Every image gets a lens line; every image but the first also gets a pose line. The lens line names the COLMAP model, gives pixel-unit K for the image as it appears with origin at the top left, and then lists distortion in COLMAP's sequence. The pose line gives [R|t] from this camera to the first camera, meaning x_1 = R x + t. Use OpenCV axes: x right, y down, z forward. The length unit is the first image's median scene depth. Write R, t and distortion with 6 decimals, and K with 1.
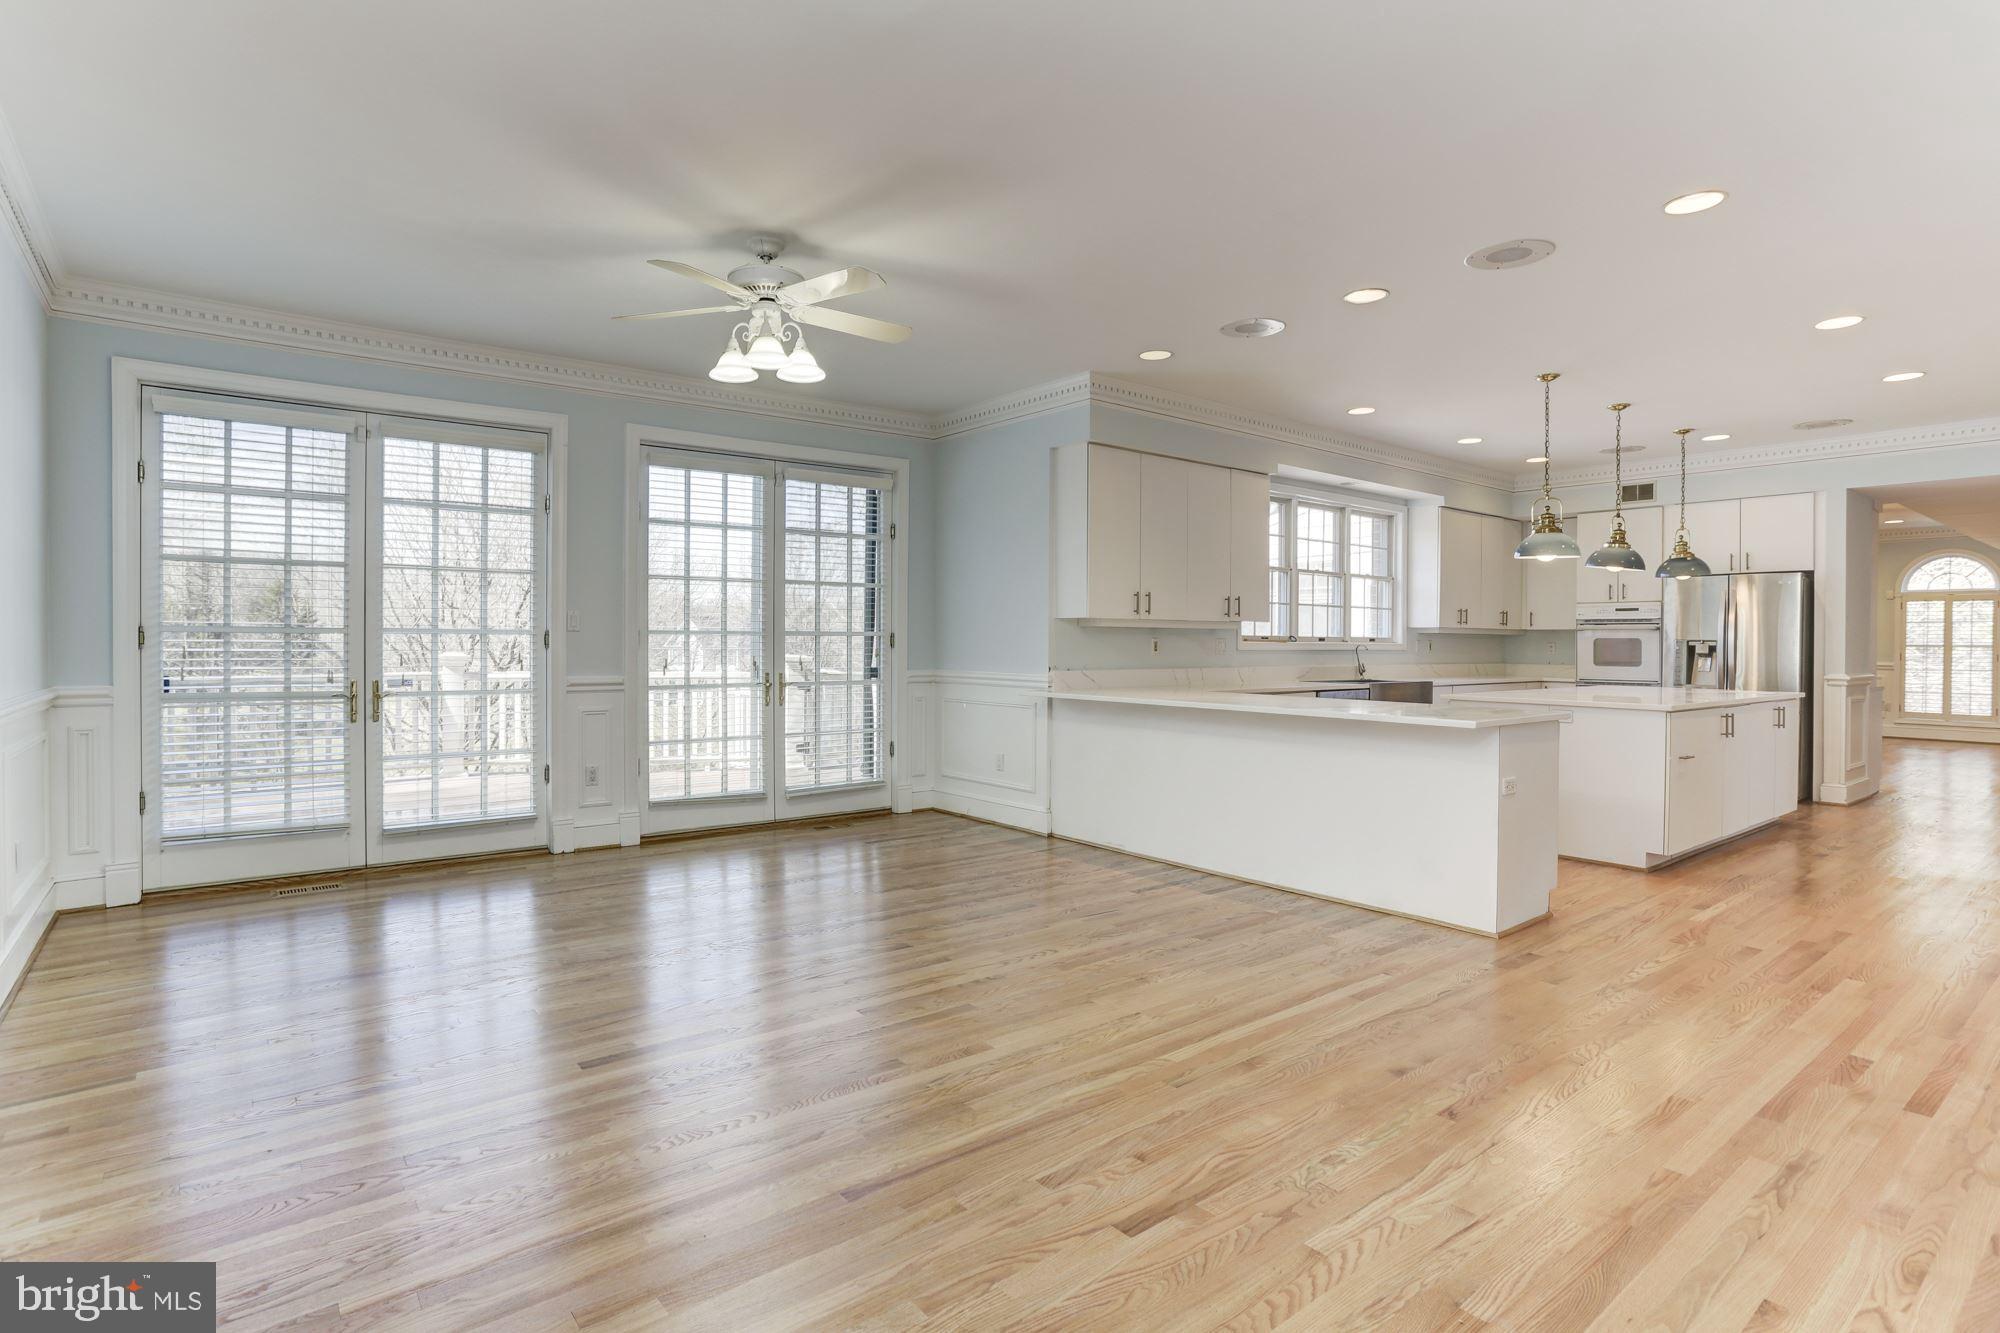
lens RADIAL K [[1018.4, 0, 986.1], [0, 1018.4, 643.8], [0, 0, 1]] dist [-0.026805, 0.014579]
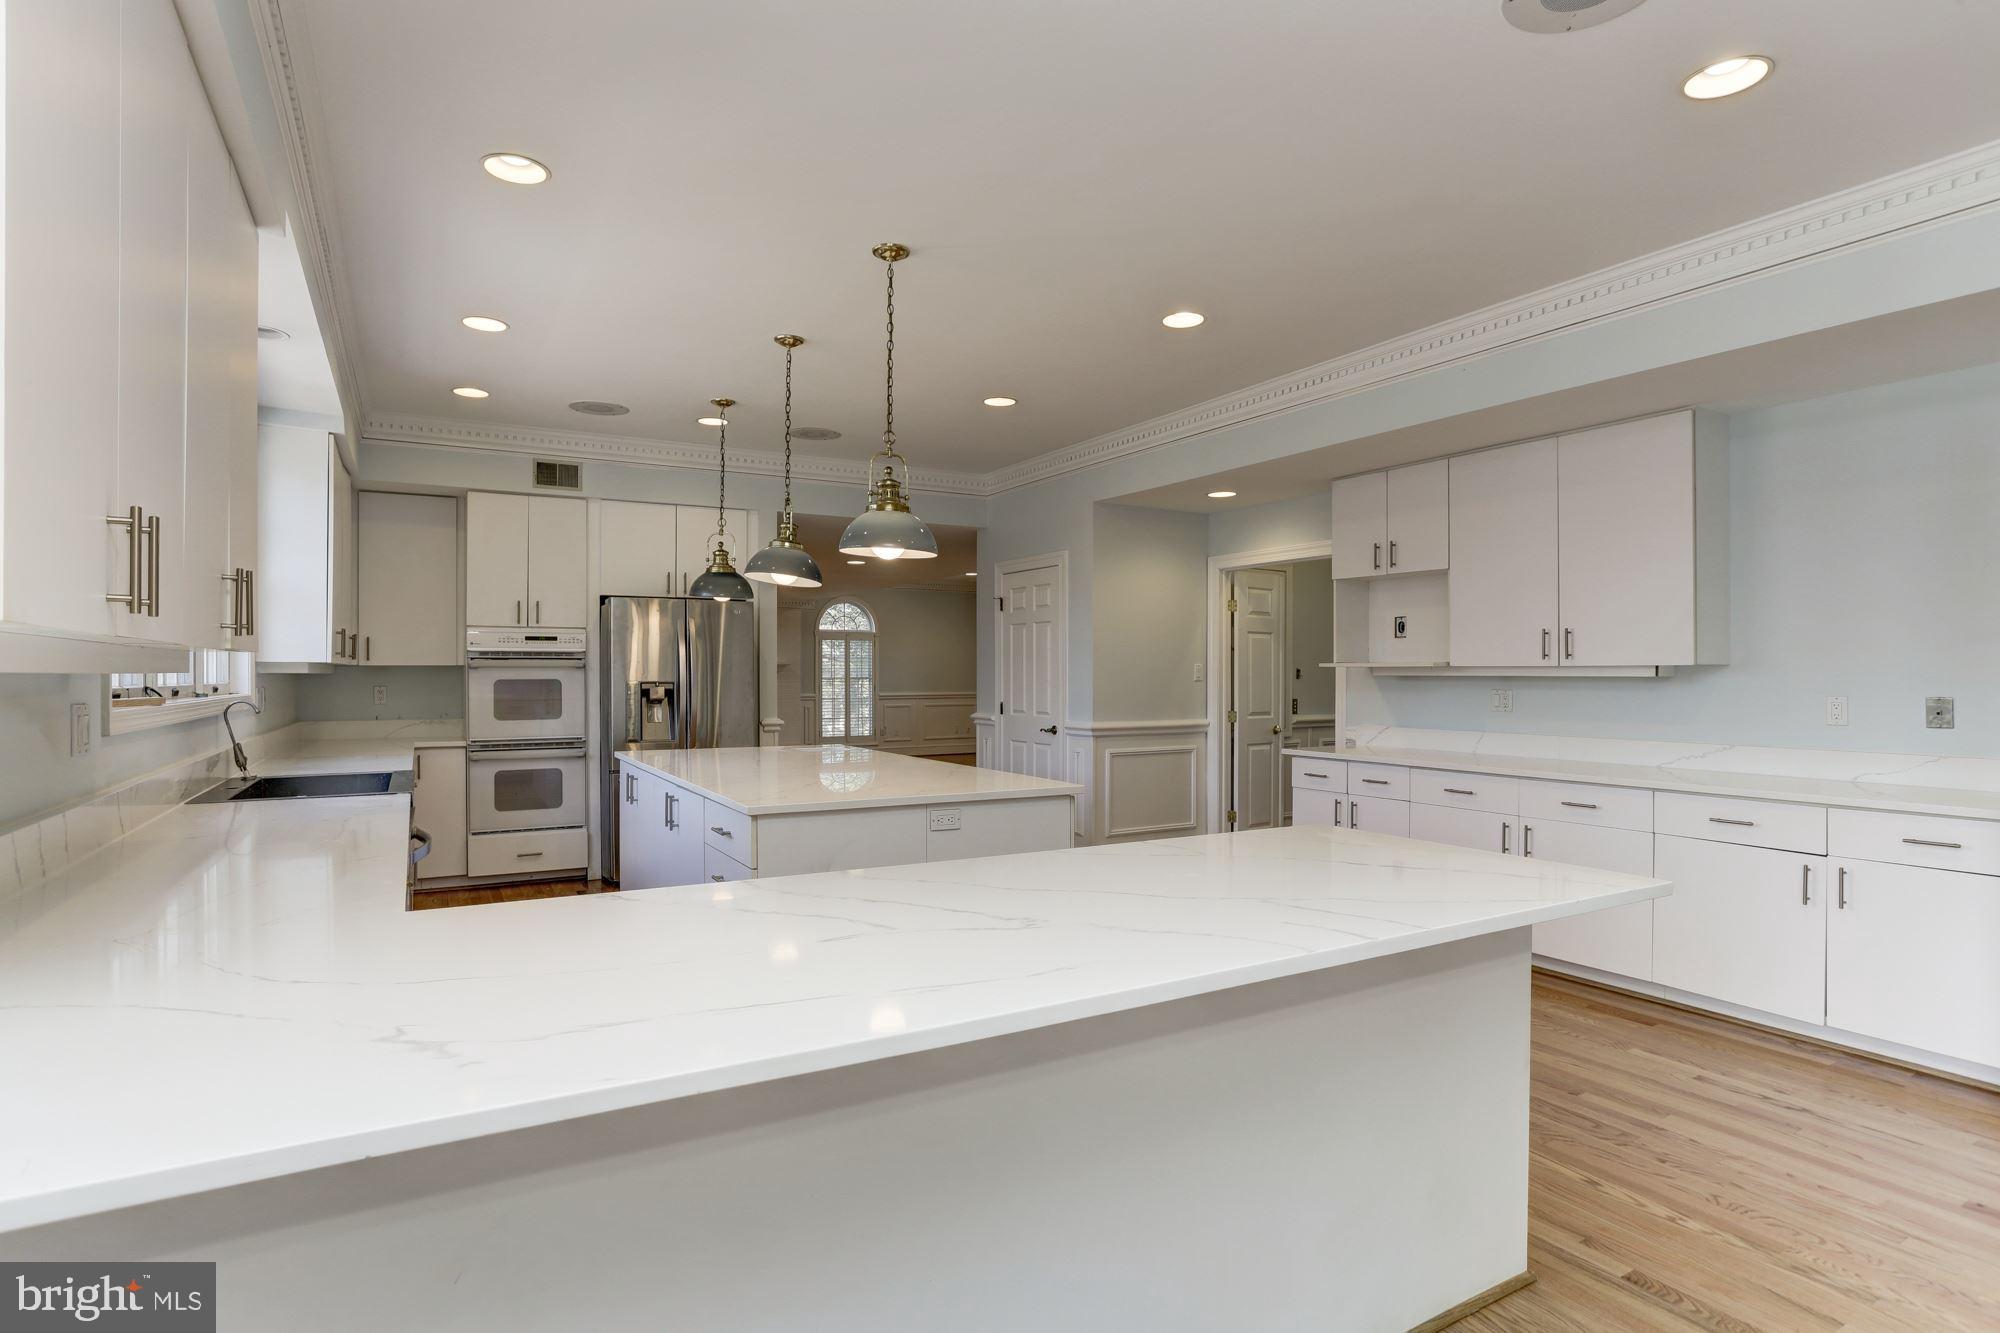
lens RADIAL K [[1018.4, 0, 981.6], [0, 1018.4, 661.2], [0, 0, 1]] dist [-0.026805, 0.014579]
pose [[0.146083, -0.002968, 0.989268, -0.053071], [-0.000096, 0.999995, 0.003014, -0.025289], [-0.989272, -0.000536, 0.146082, 0.750564]]
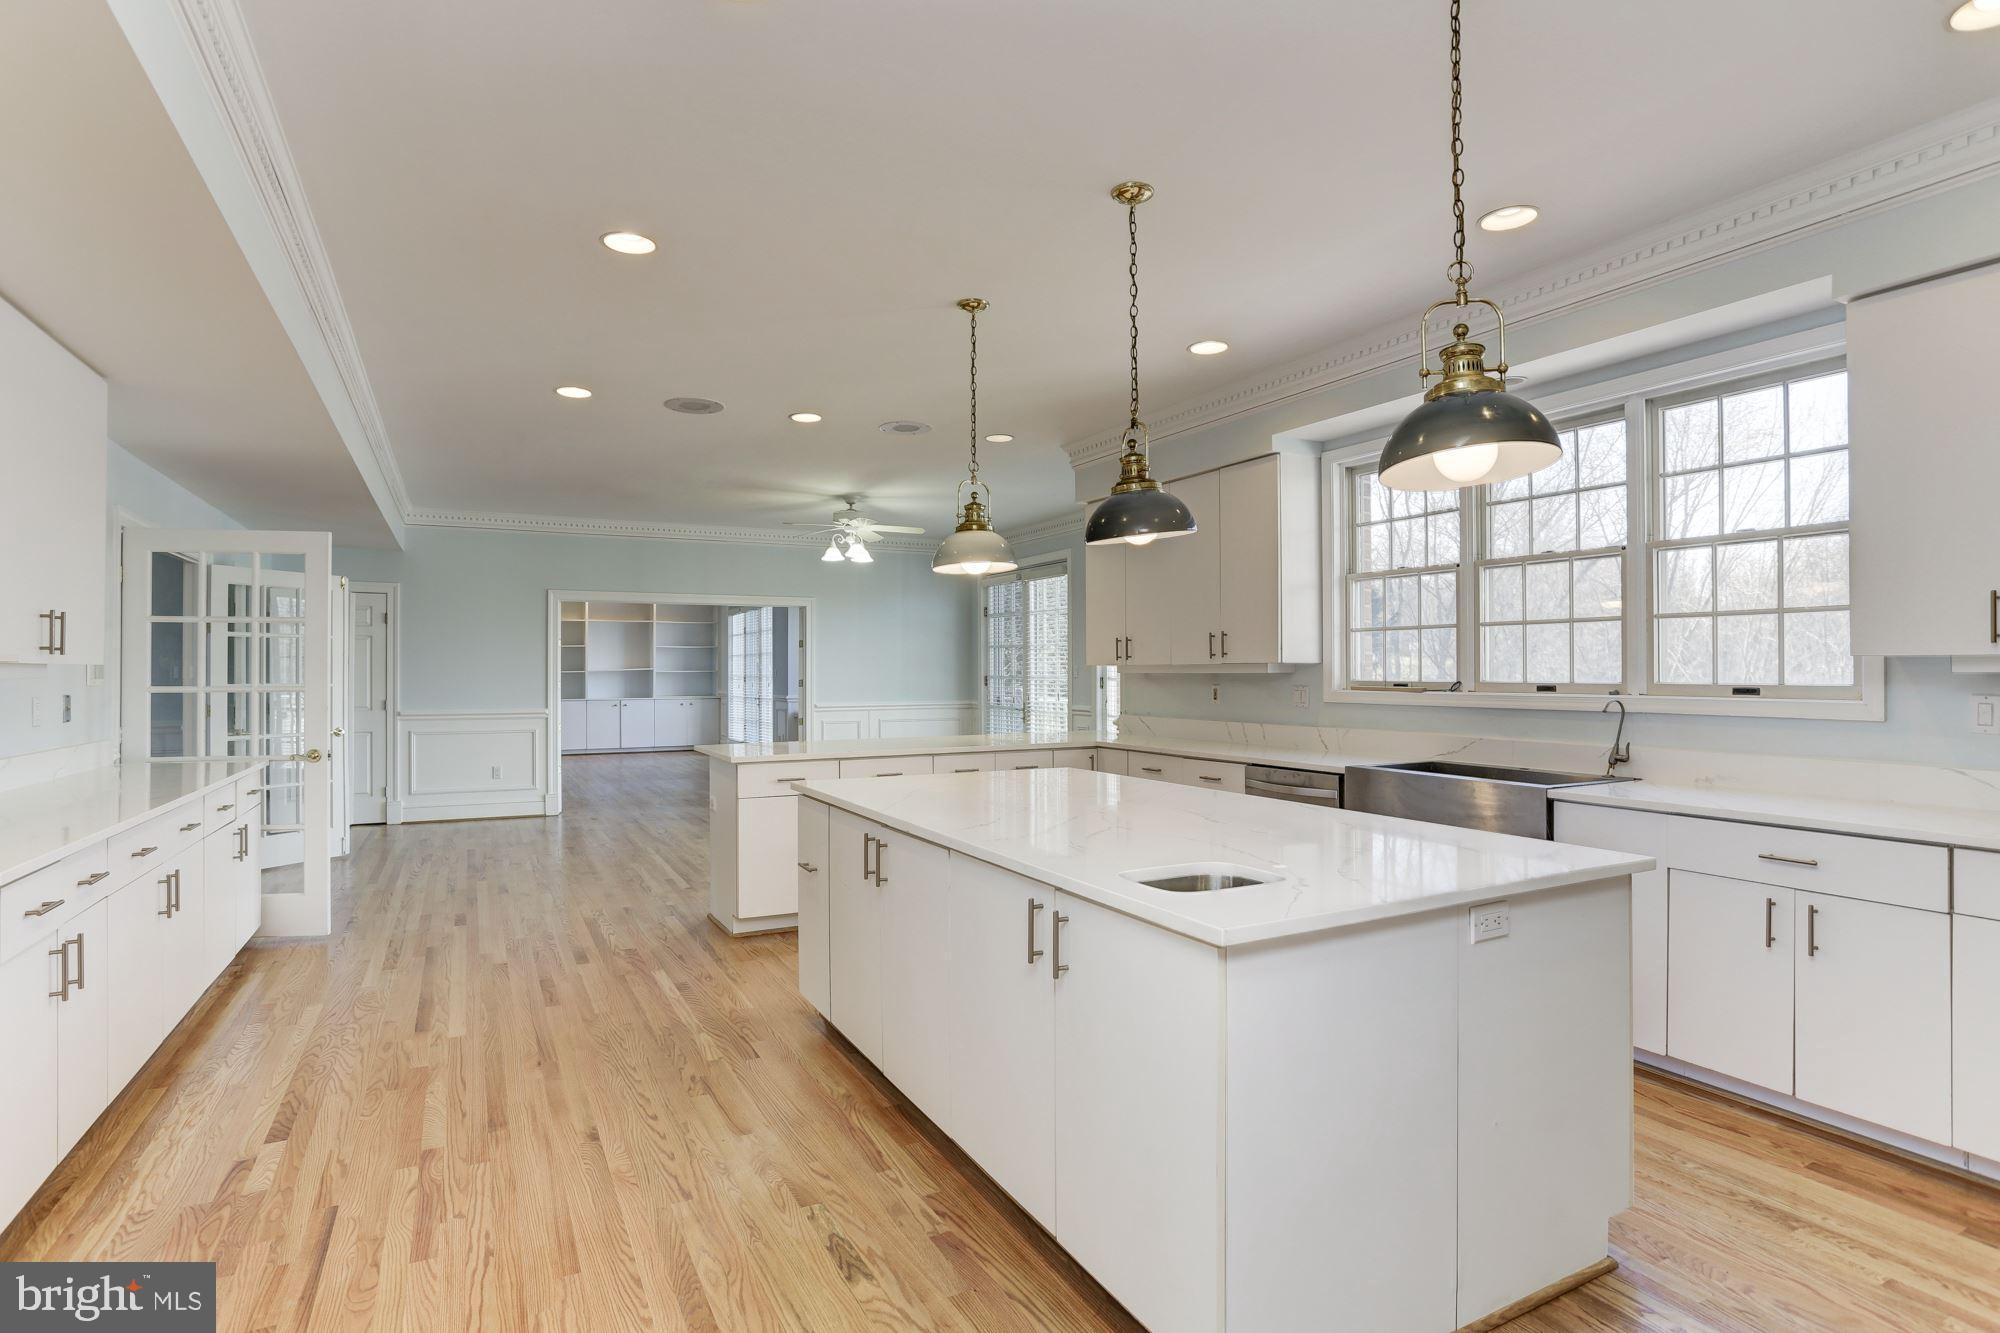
lens RADIAL K [[1018.4, 0, 1011.1], [0, 1018.4, 660.0], [0, 0, 1]] dist [-0.026805, 0.014579]
pose [[-0.188414, -0.022172, -0.981839, 1.139131], [0.004131, 0.999718, -0.023369, -0.007702], [0.982081, -0.008459, -0.188269, 1.047513]]
